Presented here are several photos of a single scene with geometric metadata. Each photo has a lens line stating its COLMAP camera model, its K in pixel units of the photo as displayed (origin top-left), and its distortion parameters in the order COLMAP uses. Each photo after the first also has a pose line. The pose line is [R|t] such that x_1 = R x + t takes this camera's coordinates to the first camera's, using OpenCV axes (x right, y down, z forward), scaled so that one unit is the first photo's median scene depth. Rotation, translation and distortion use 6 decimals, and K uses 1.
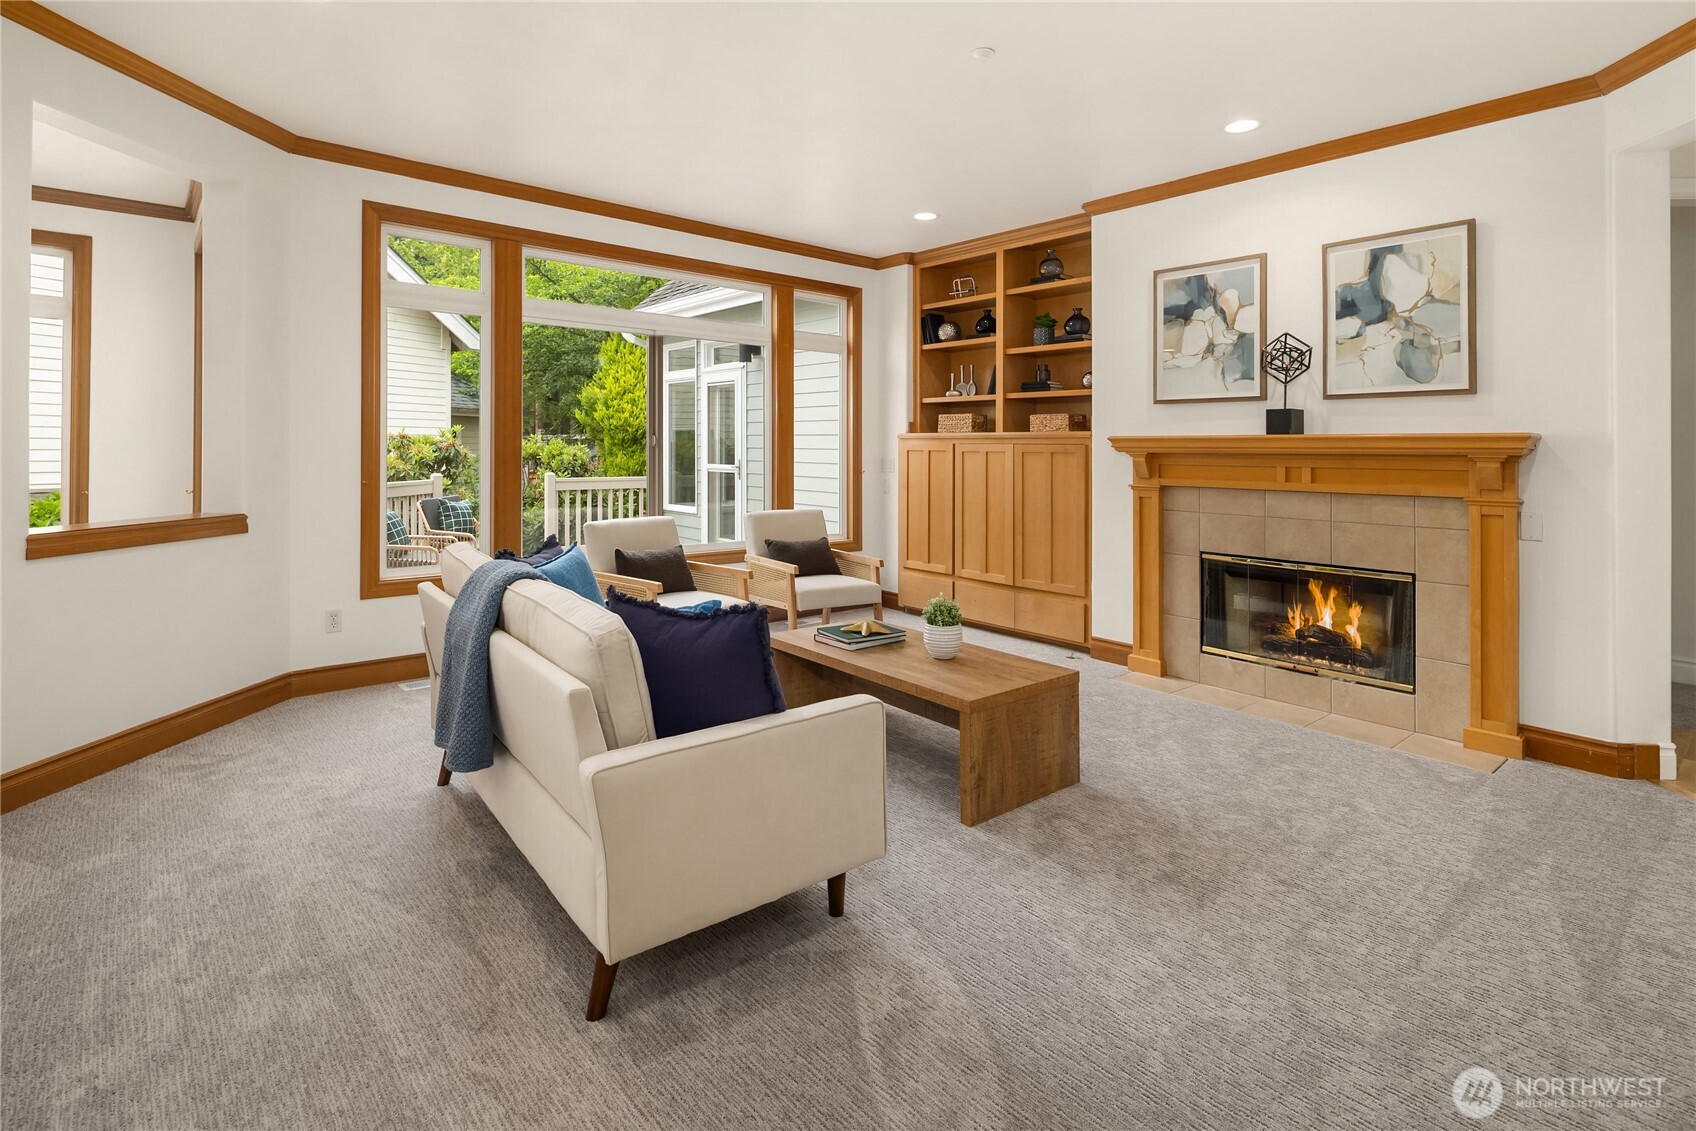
lens RADIAL K [[839.4, 0, 824.5], [0, 839.4, 440.0], [0, 0, 1]] dist [0.002844, 0.001172]
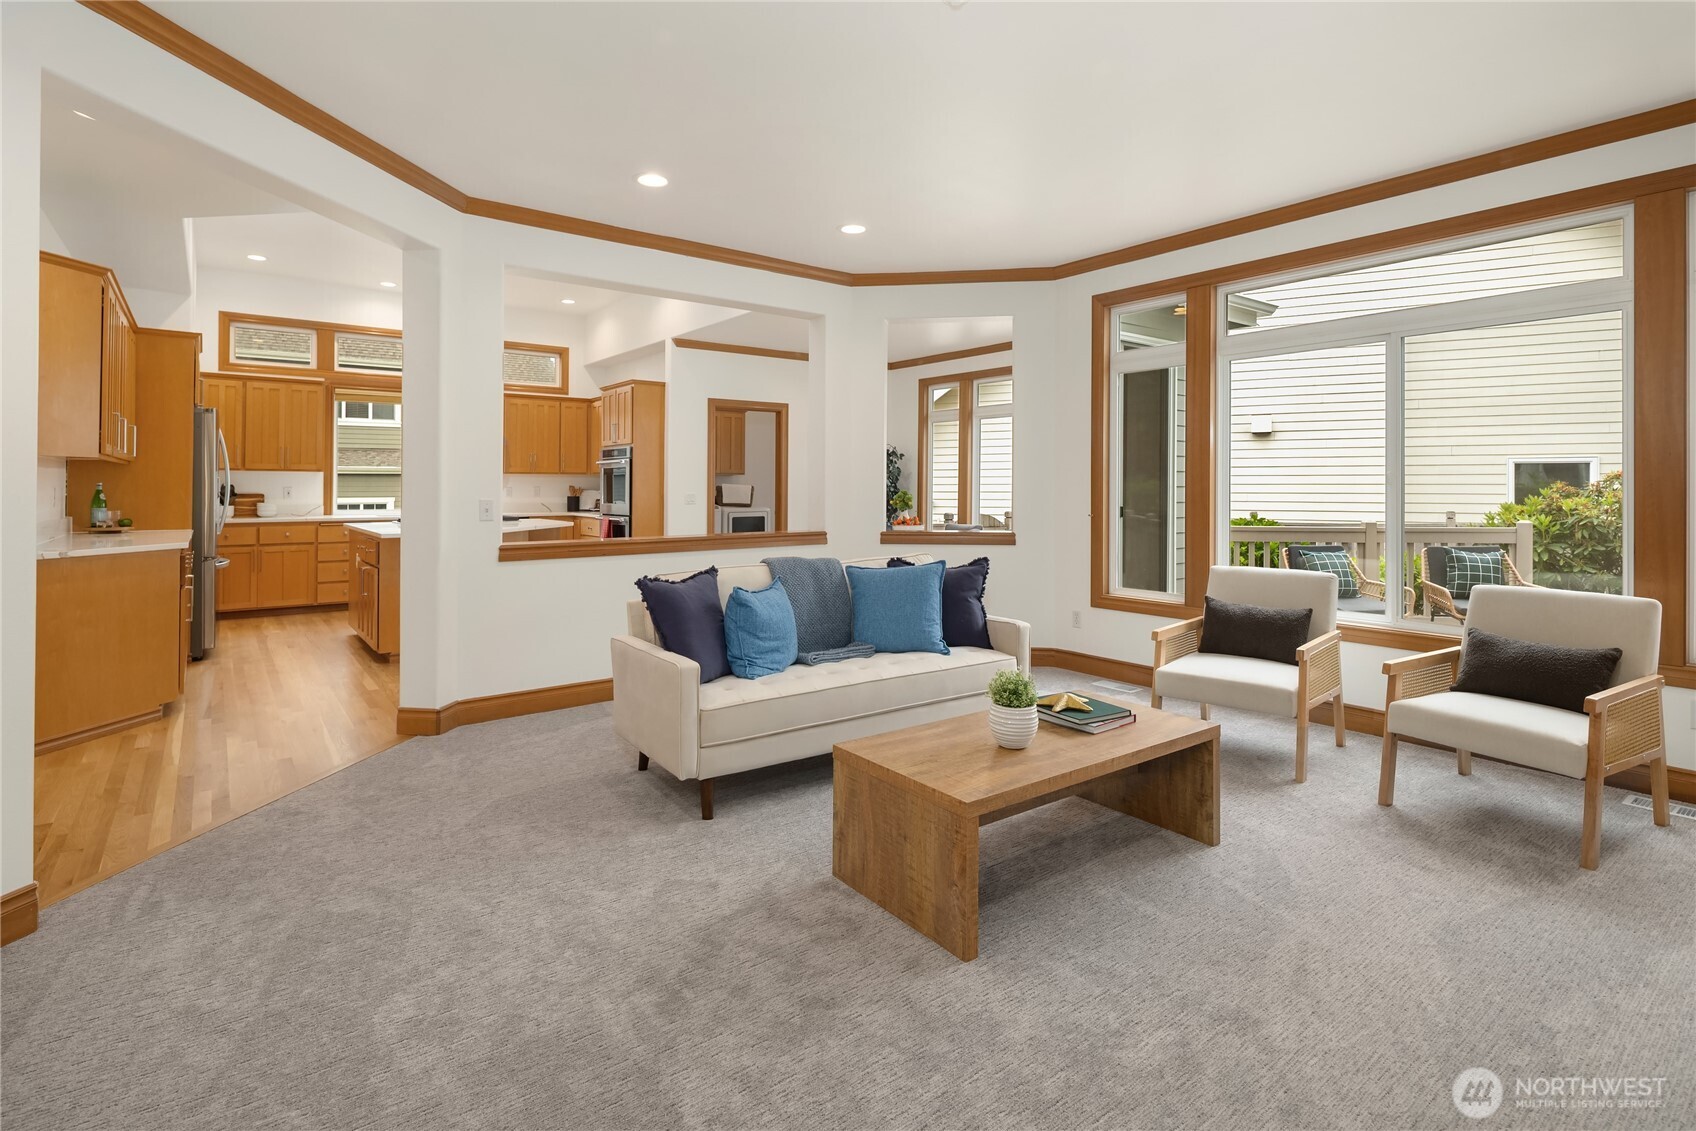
lens RADIAL K [[839.4, 0, 865.6], [0, 839.4, 479.7], [0, 0, 1]] dist [0.002844, 0.001172]
pose [[-0.019839, -0.016611, -0.999665, 0.613203], [0.007595, 0.999831, -0.016765, 0.012780], [0.999774, -0.007925, -0.019709, 0.558020]]
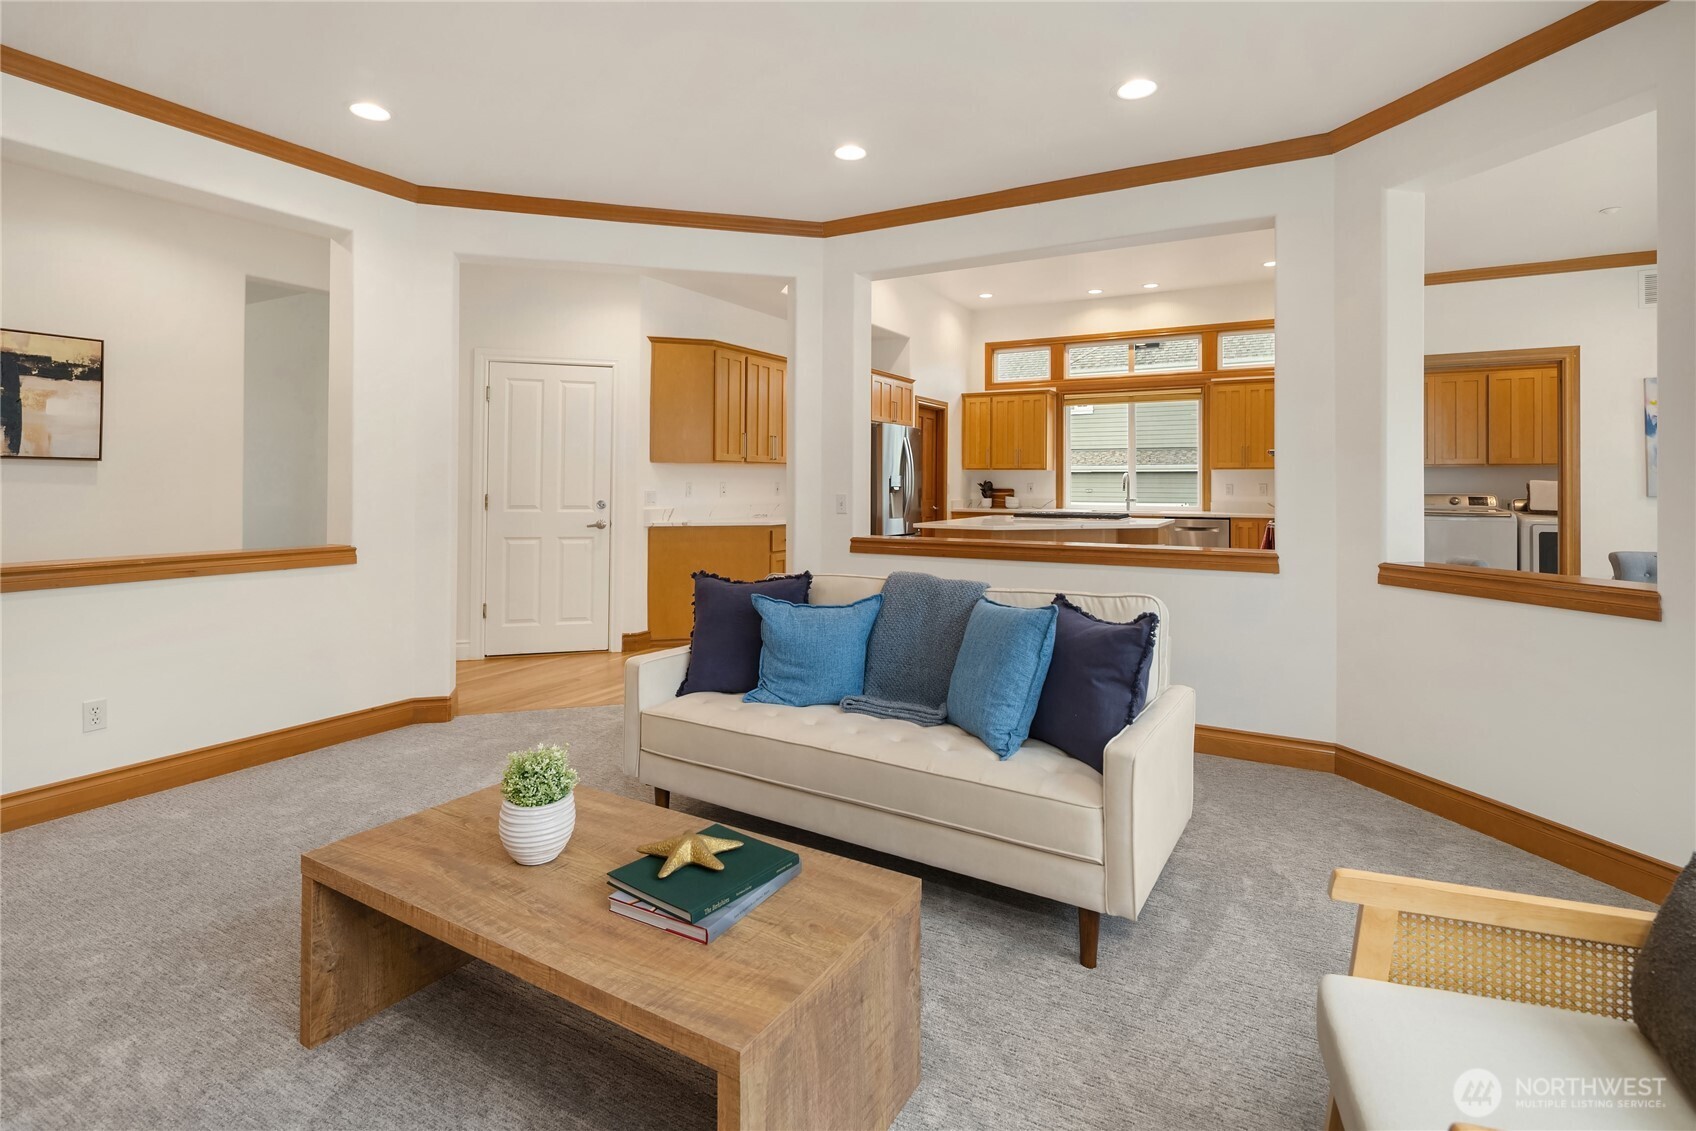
lens RADIAL K [[839.4, 0, 838.9], [0, 839.4, 472.8], [0, 0, 1]] dist [0.002844, 0.001172]
pose [[-0.928415, -0.015447, -0.371224, 0.131146], [-0.007522, 0.999712, -0.022786, 0.013470], [0.371469, -0.018363, -0.928264, 0.994426]]
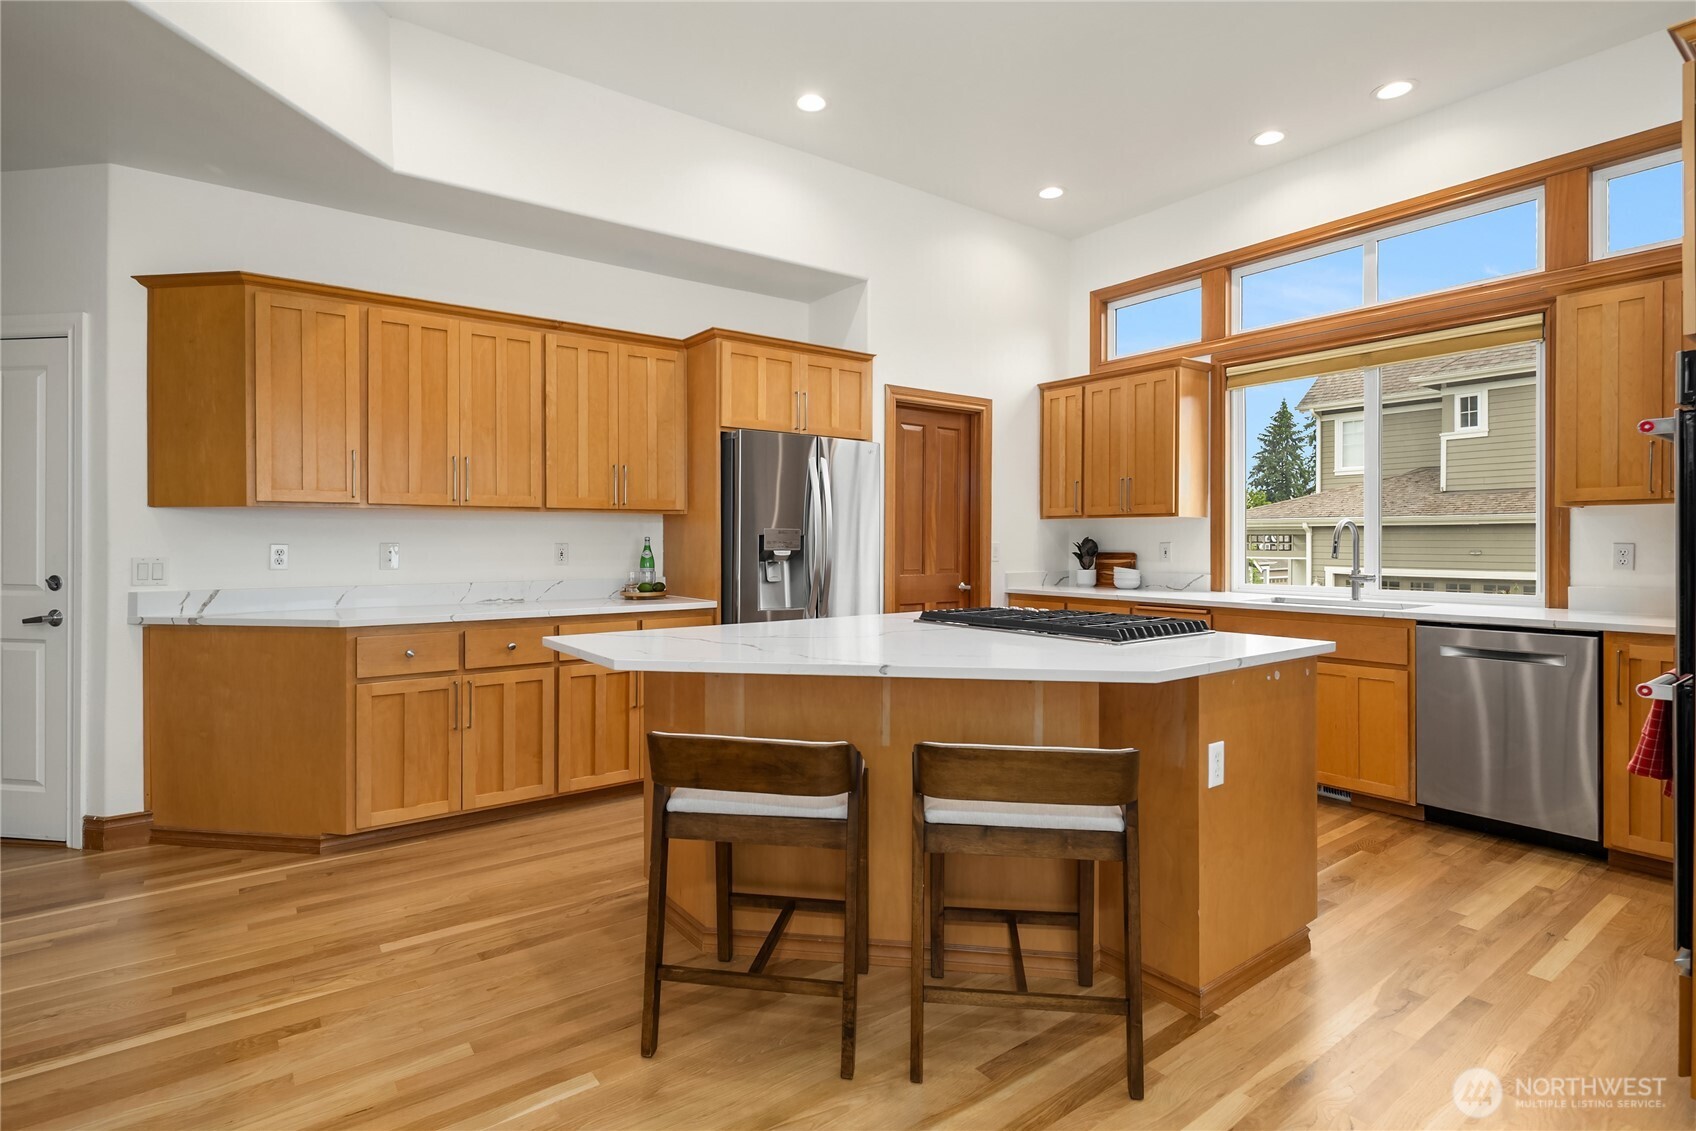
lens RADIAL K [[839.4, 0, 844.8], [0, 839.4, 541.4], [0, 0, 1]] dist [0.002844, 0.001172]
pose [[-0.998852, -0.008233, 0.047180, -0.615266], [-0.008682, 0.999919, -0.009320, 0.002564], [-0.047099, -0.009719, -0.998843, 0.434072]]
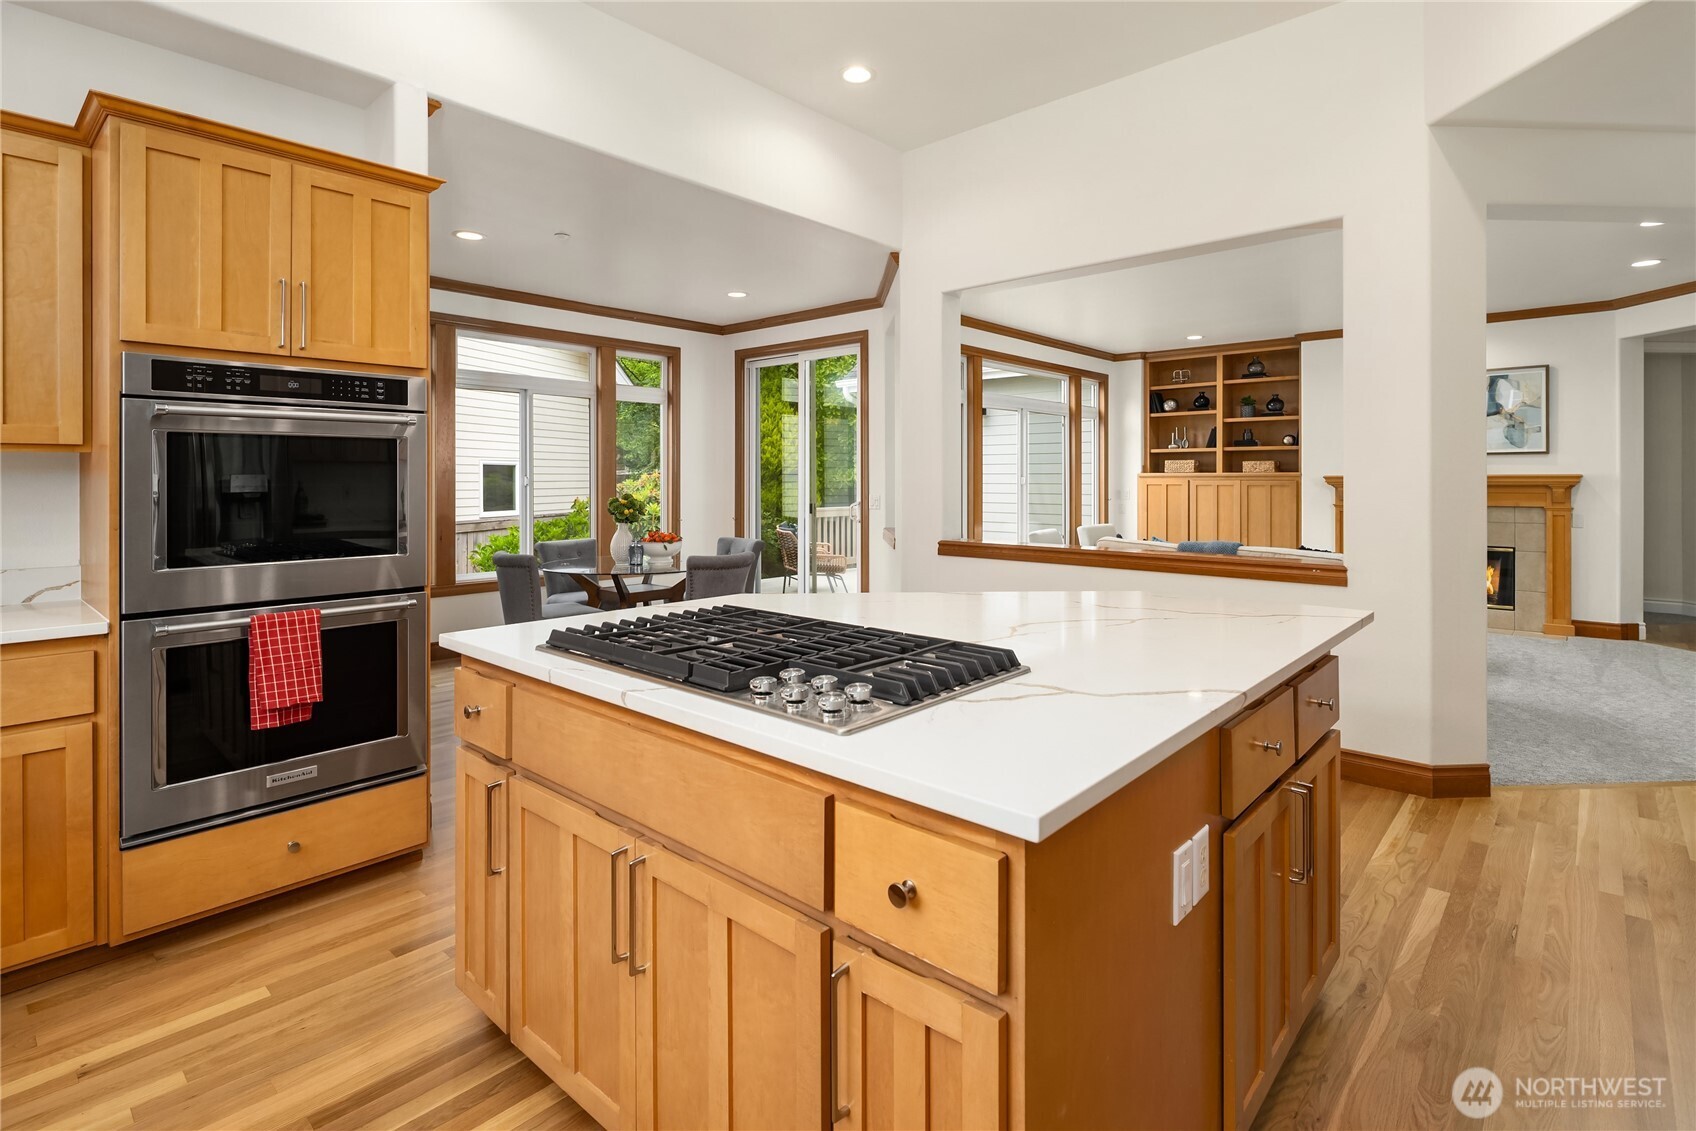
lens RADIAL K [[839.4, 0, 847.4], [0, 839.4, 478.8], [0, 0, 1]] dist [0.002844, 0.001172]
pose [[0.988093, -0.008705, 0.153610, -0.747234], [0.007457, 0.999934, 0.008702, -0.017382], [-0.153676, -0.007453, 0.988093, -0.448525]]
